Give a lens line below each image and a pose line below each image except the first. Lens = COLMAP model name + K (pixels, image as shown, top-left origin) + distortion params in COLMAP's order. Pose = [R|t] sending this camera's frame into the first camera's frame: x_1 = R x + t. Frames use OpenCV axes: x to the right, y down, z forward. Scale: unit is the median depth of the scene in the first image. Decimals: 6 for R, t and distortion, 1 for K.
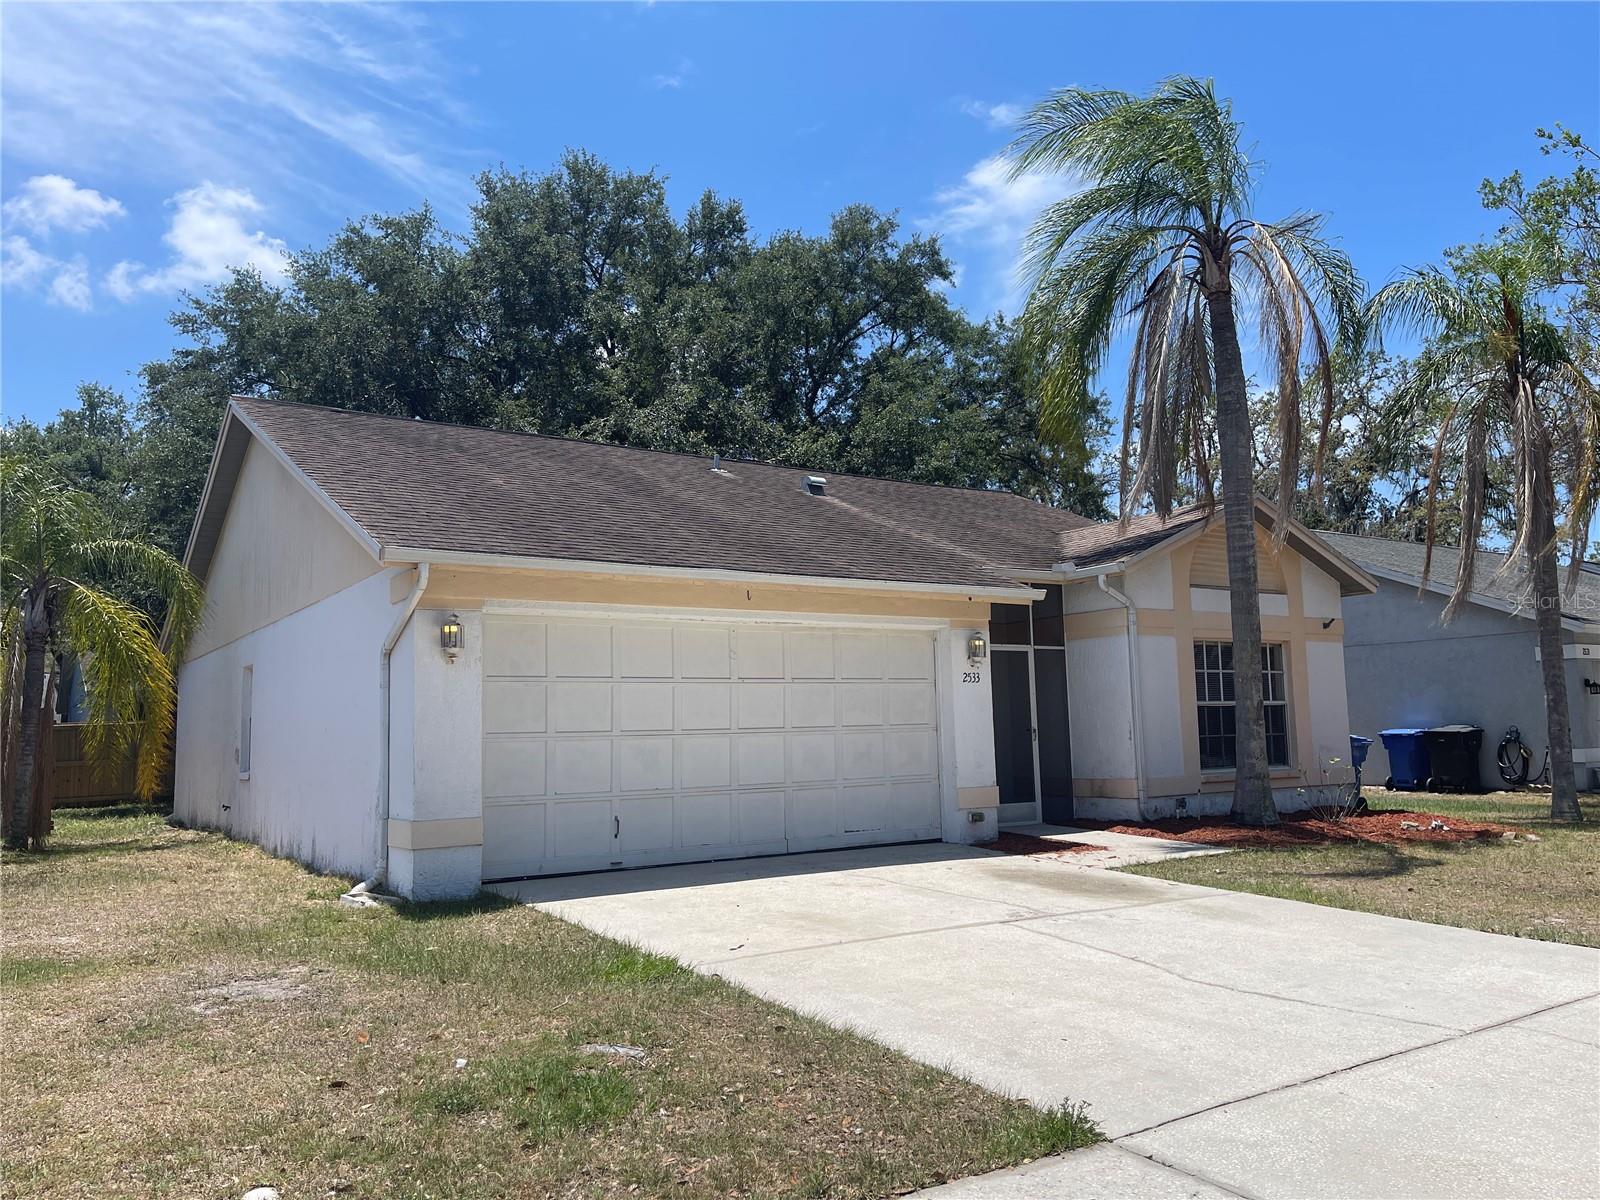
lens RADIAL K [[1209.3, 0, 800.0], [0, 1209.3, 600.0], [0, 0, 1]] dist [0.073345, -0.104176]
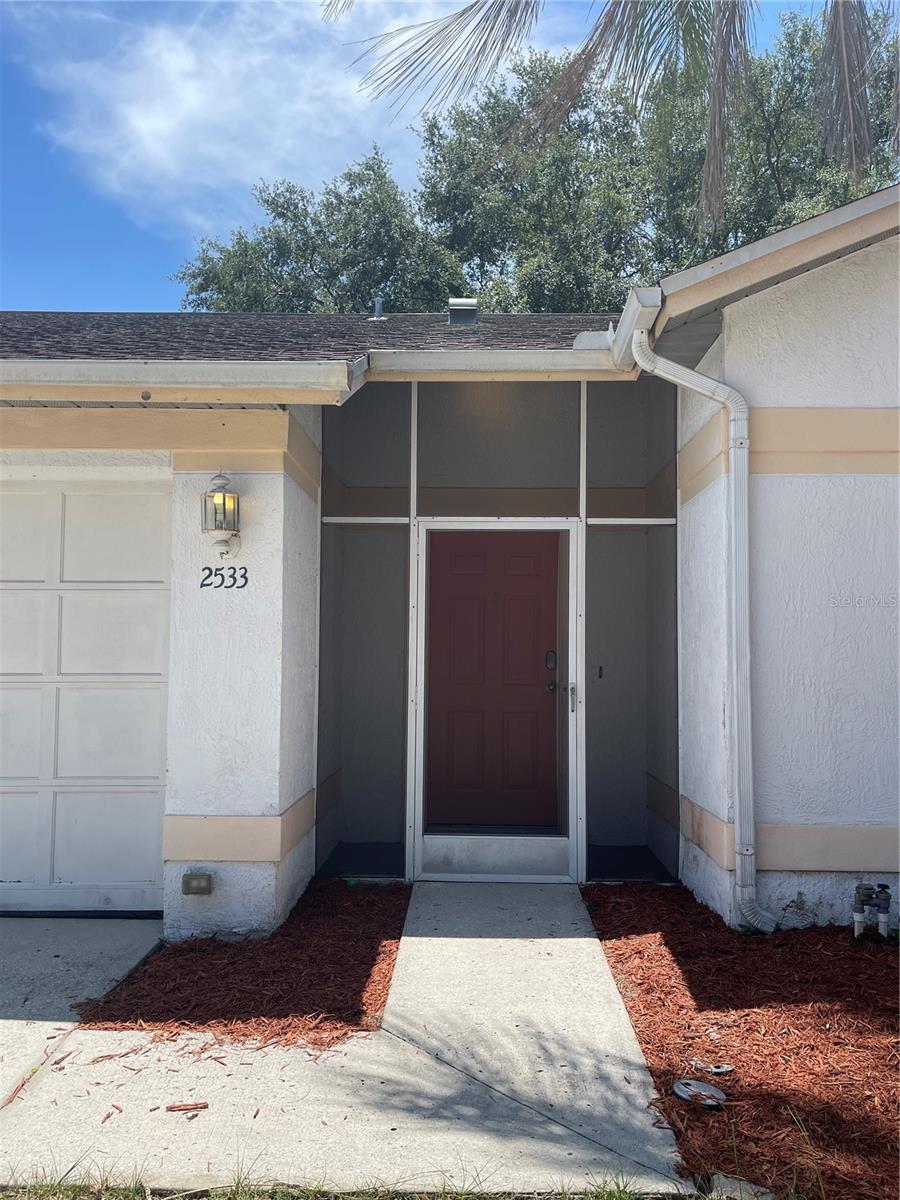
lens RADIAL K [[907.0, 0, 450.0], [0, 907.0, 600.0], [0, 0, 1]] dist [0.073345, -0.104176]
pose [[0.823845, 0.001880, -0.566812, 0.367591], [0.032562, 0.998186, 0.050639, 0.051993], [0.565879, -0.060175, 0.822290, 0.685317]]
